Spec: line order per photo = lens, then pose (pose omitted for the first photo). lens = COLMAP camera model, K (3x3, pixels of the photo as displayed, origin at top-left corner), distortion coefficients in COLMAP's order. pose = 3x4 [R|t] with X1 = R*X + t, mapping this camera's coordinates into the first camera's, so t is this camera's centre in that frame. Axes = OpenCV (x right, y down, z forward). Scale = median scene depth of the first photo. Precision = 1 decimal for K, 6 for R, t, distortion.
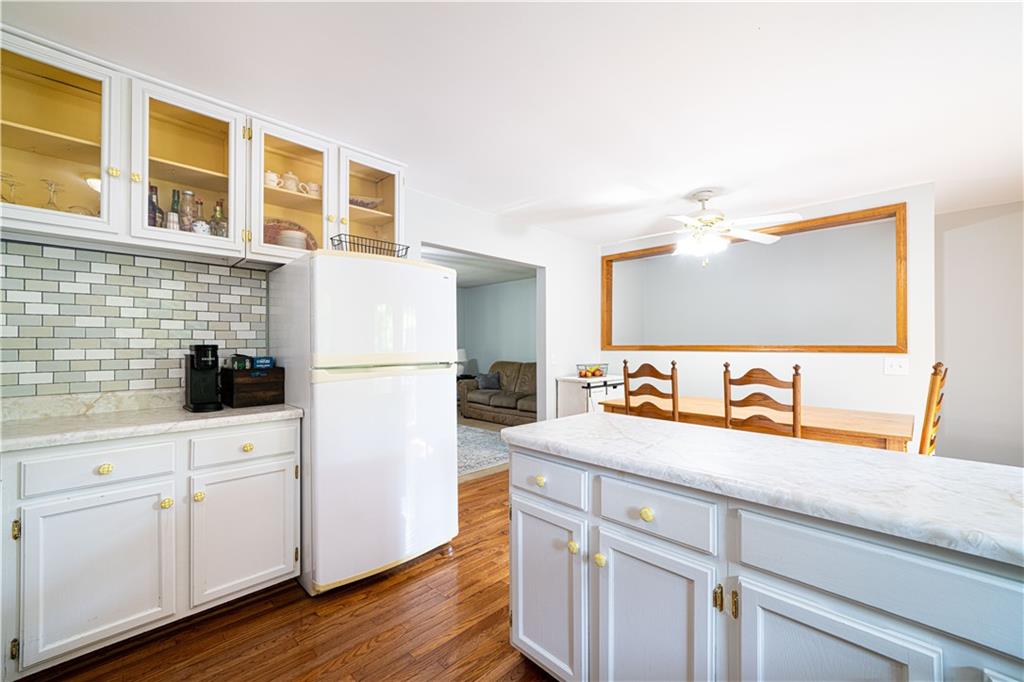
lens RADIAL K [[423.0, 0, 512.0], [0, 423.0, 345.5], [0, 0, 1]] dist [0.000326, -0.000226]
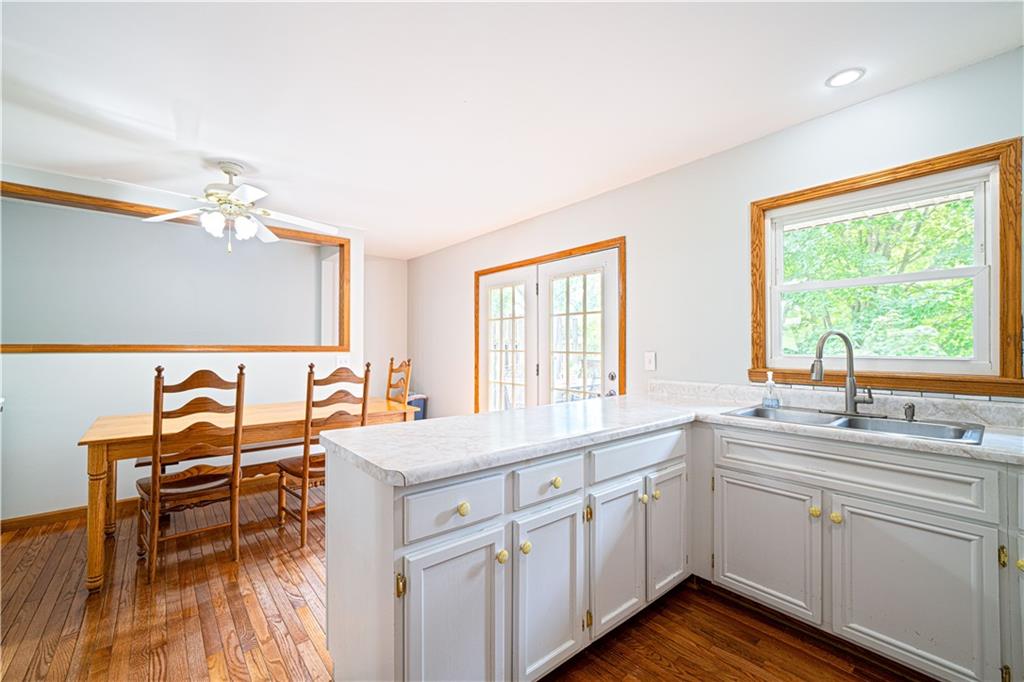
lens RADIAL K [[423.0, 0, 502.3], [0, 423.0, 343.0], [0, 0, 1]] dist [0.000326, -0.000226]
pose [[0.075518, 0.009465, 0.997099, -0.382130], [-0.006617, 0.999938, -0.008991, -0.000735], [-0.997122, -0.005919, 0.075576, 0.431300]]
